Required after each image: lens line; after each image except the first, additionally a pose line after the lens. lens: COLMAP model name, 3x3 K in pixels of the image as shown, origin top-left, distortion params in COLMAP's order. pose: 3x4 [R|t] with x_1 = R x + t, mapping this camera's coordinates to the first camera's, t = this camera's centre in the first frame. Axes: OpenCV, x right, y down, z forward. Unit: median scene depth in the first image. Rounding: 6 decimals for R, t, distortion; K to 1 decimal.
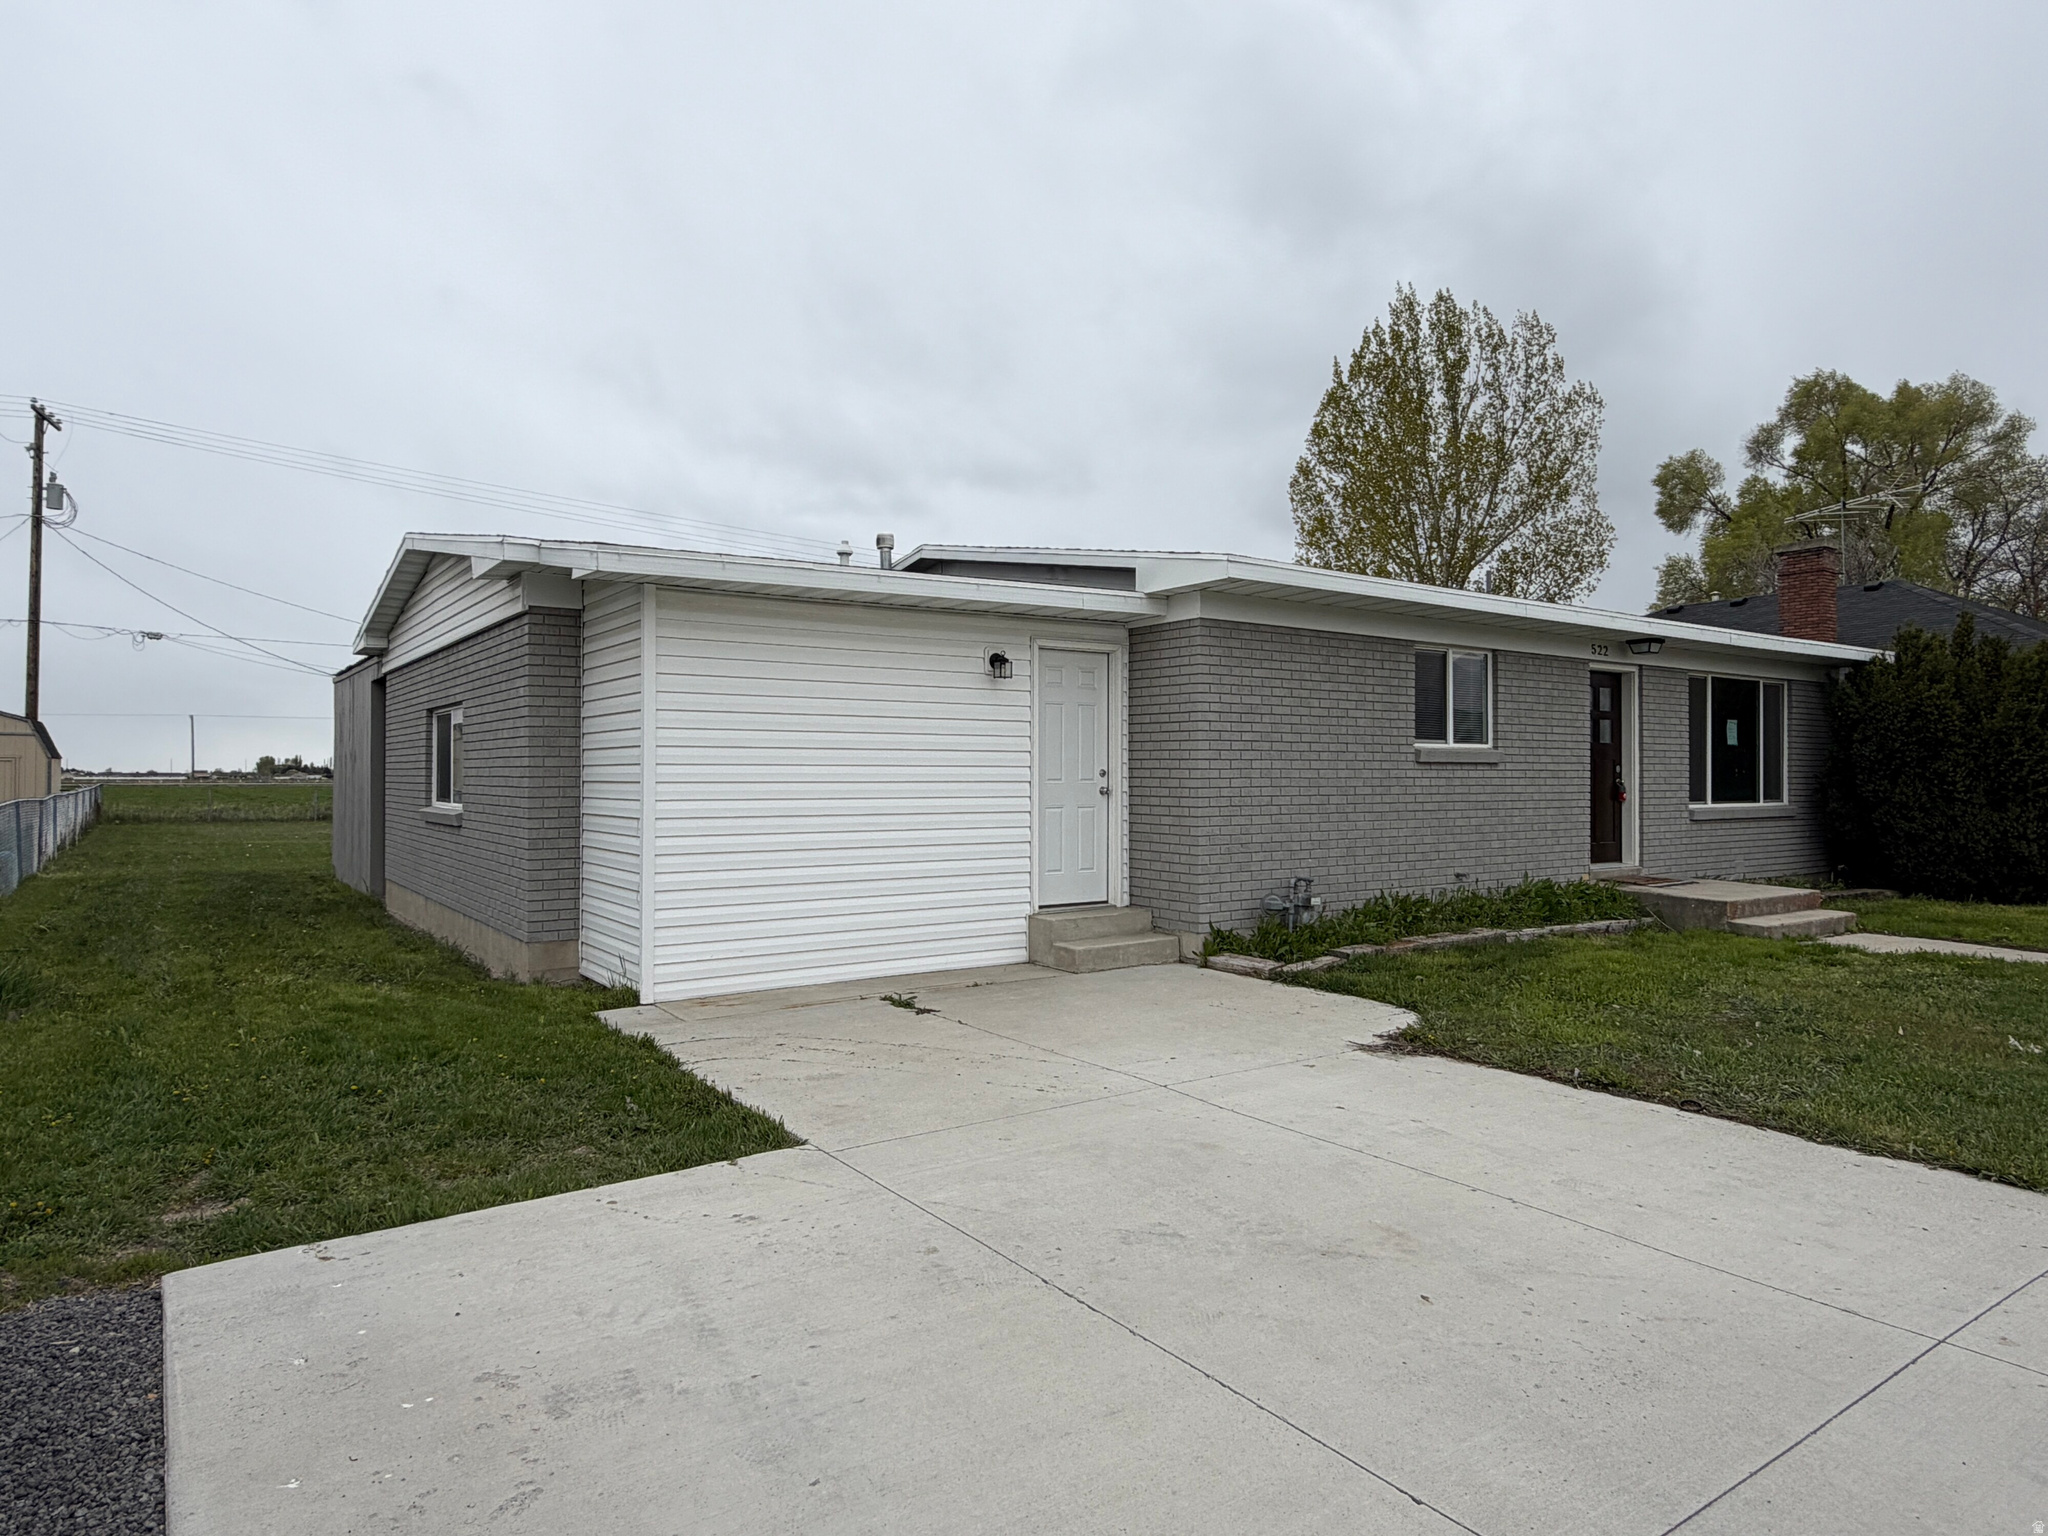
lens RADIAL K [[1236.6, 0, 1033.5], [0, 1236.6, 758.7], [0, 0, 1]] dist [0.003141, 0.000544]
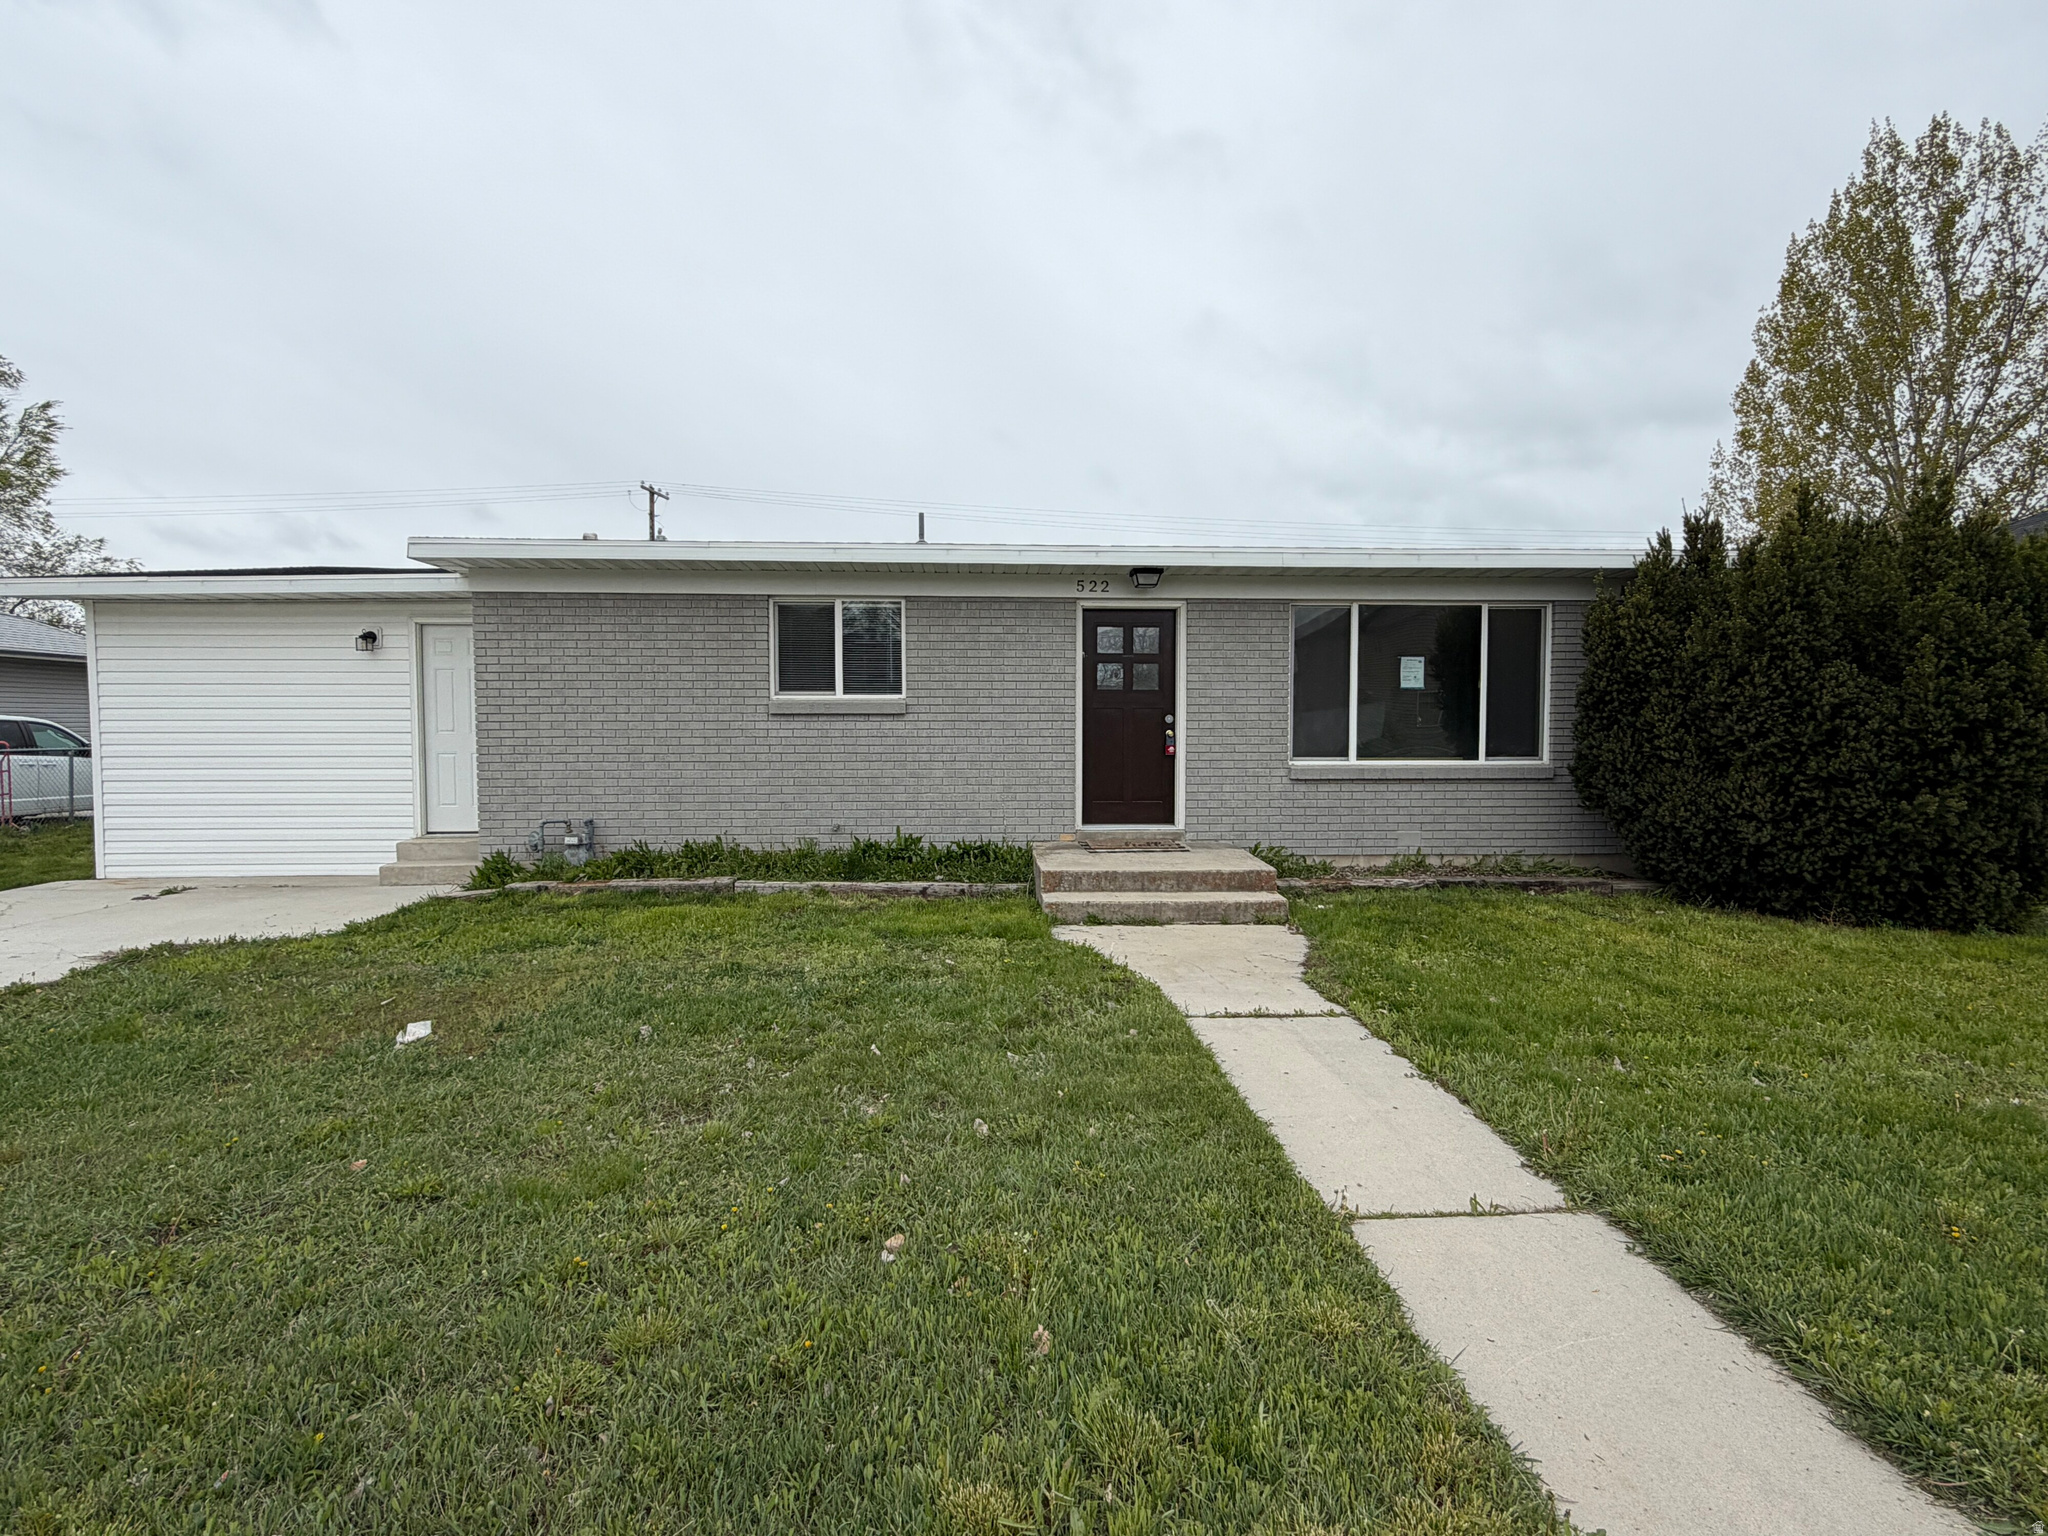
lens RADIAL K [[1060.6, 0, 1024.5], [0, 1060.6, 773.2], [0, 0, 1]] dist [-0.002582, 0.006258]
pose [[0.846169, 0.022946, -0.532420, 0.760698], [0.008715, 0.998343, 0.056877, 0.002987], [0.532843, -0.052767, 0.844567, 0.293018]]
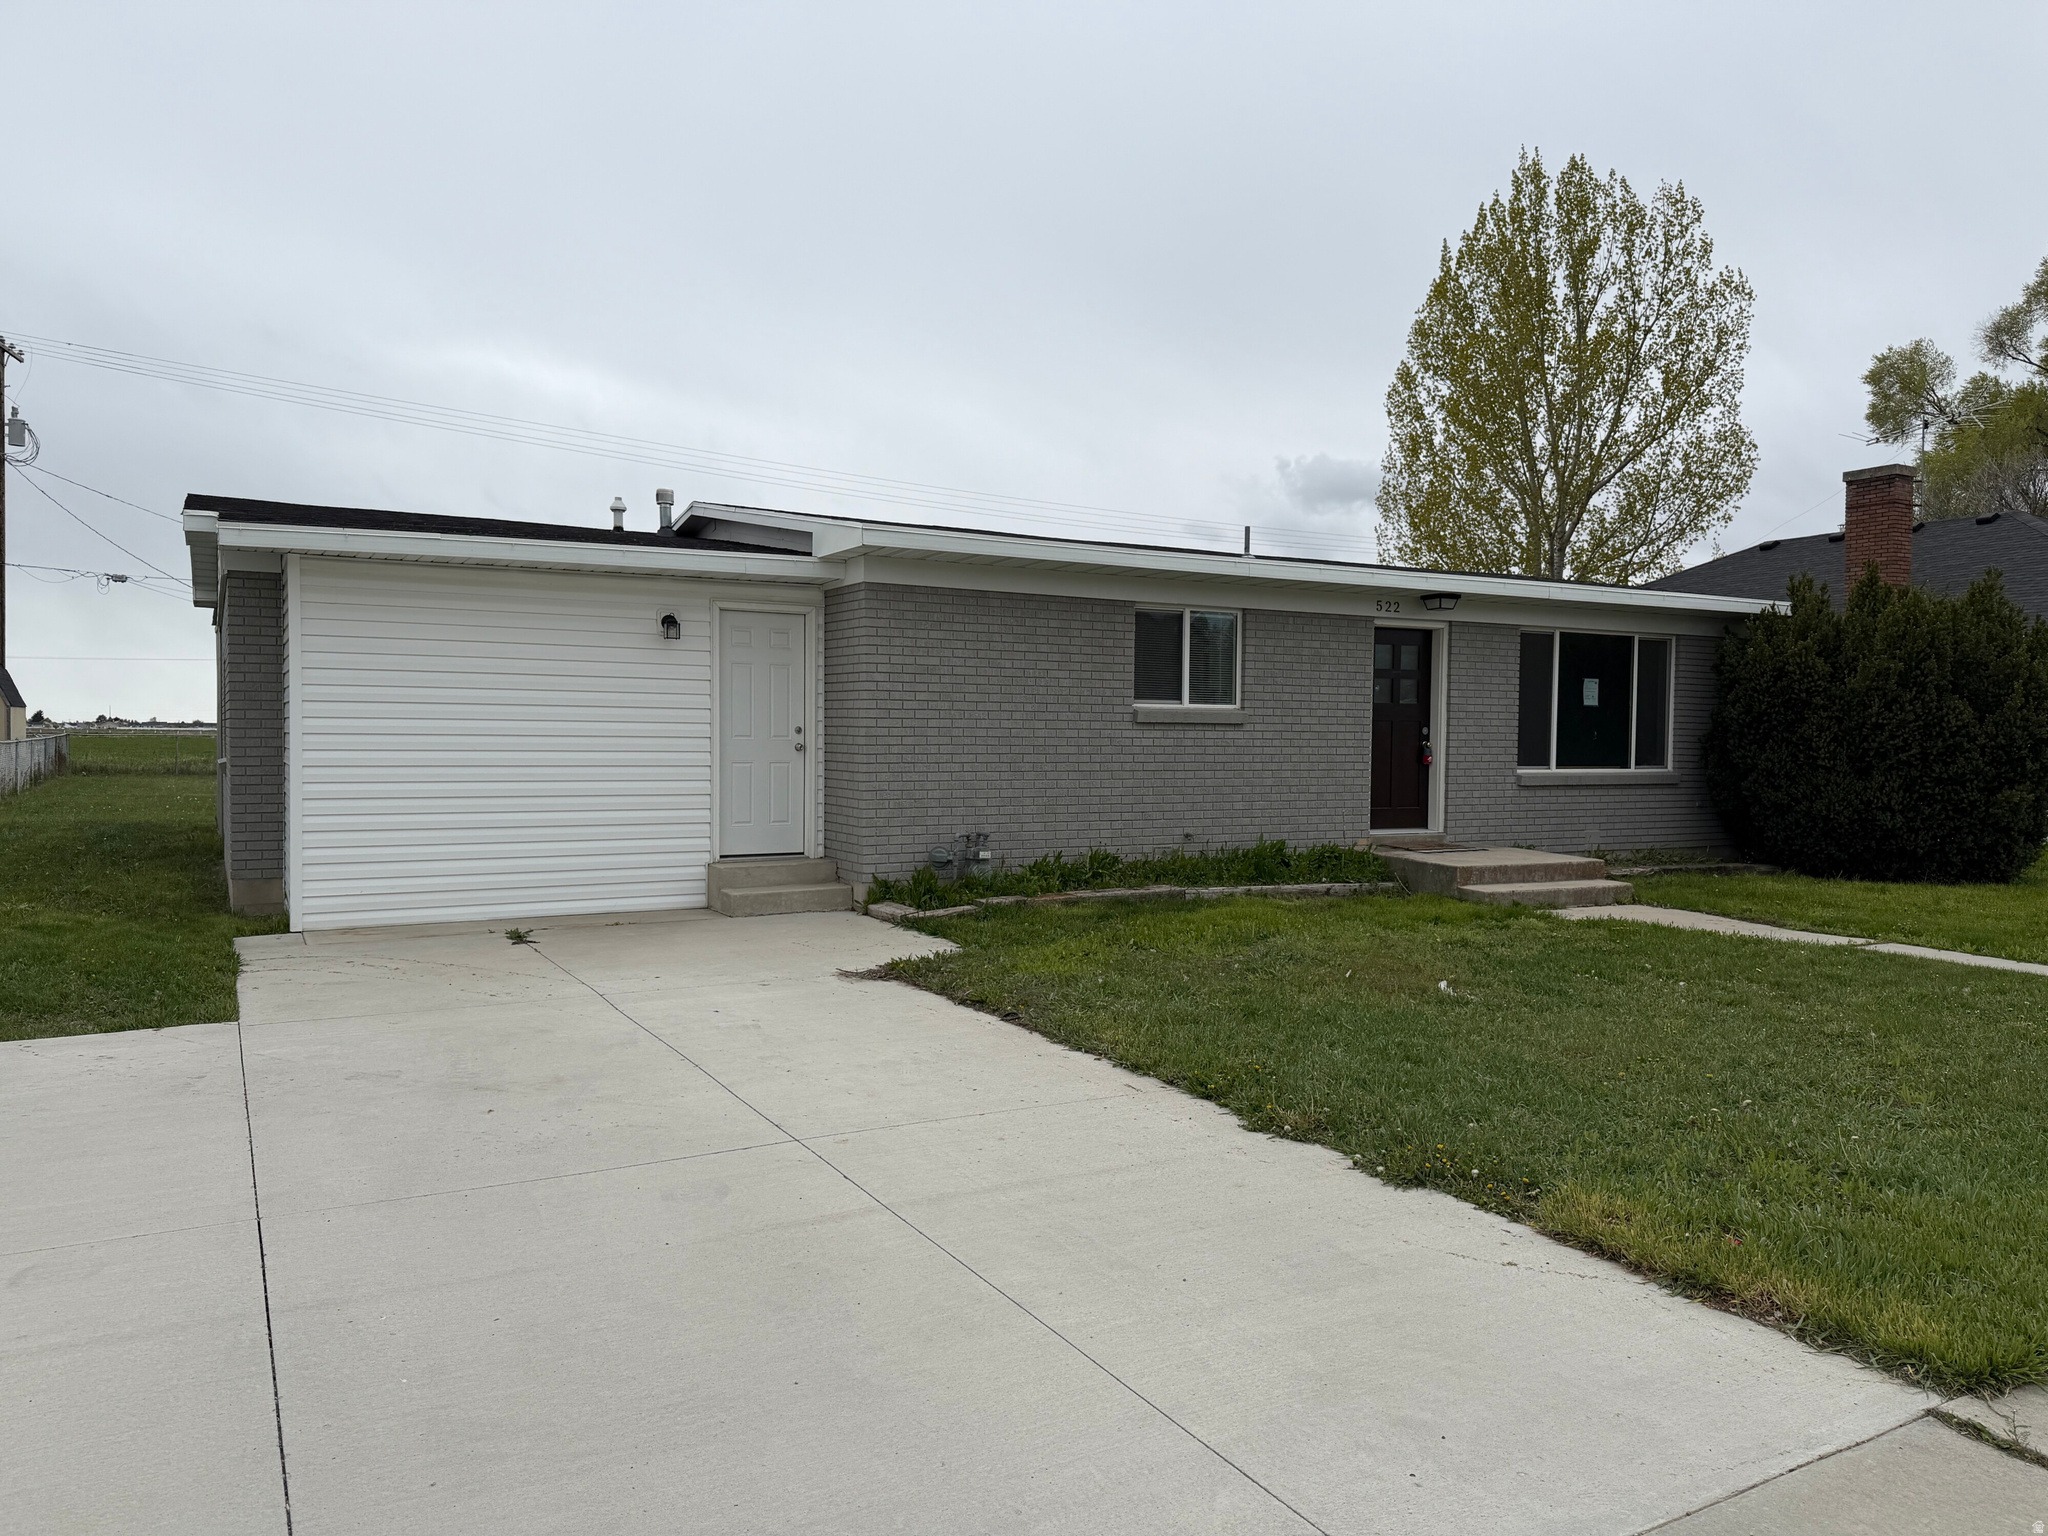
lens RADIAL K [[1430.3, 0, 1036.7], [0, 1430.3, 784.4], [0, 0, 1]] dist [0.101446, -0.118231]
pose [[0.994989, 0.012281, -0.099229, 0.275154], [-0.007487, 0.998793, 0.048545, -0.002091], [0.099705, -0.047559, 0.993880, -0.134154]]
